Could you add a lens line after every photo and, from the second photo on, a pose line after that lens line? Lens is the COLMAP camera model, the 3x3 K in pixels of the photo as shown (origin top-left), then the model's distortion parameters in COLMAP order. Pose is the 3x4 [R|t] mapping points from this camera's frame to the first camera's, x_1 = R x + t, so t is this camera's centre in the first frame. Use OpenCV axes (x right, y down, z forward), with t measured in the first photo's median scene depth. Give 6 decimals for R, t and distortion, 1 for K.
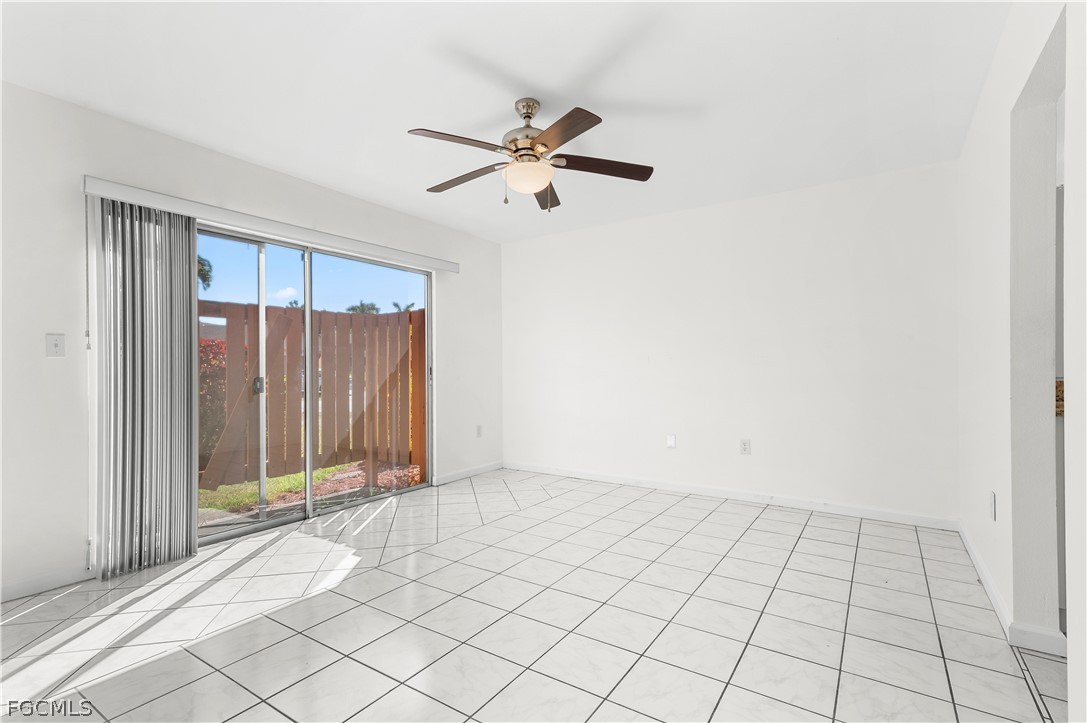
lens RADIAL K [[511.7, 0, 551.0], [0, 511.7, 363.4], [0, 0, 1]] dist [0.013087, -0.001773]
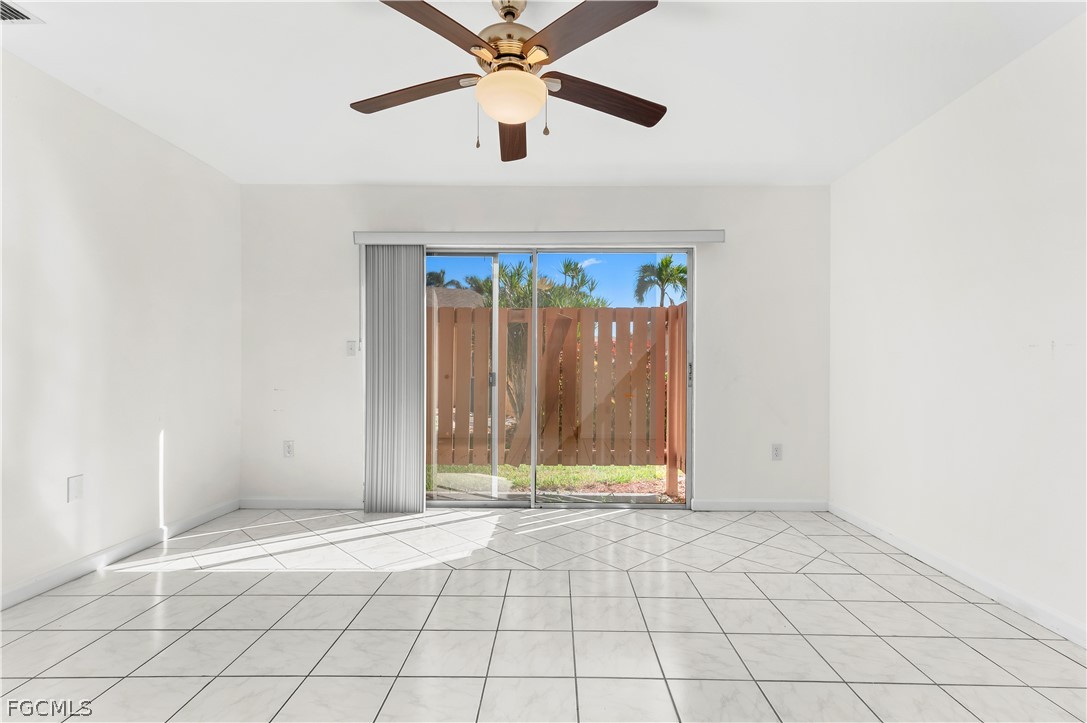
lens RADIAL K [[511.7, 0, 548.3], [0, 511.7, 364.5], [0, 0, 1]] dist [0.013087, -0.001773]
pose [[0.542563, 0.003053, -0.840009, 0.431337], [0.001516, 0.999988, 0.004614, 0.004532], [0.840014, -0.003777, 0.542552, 0.474340]]
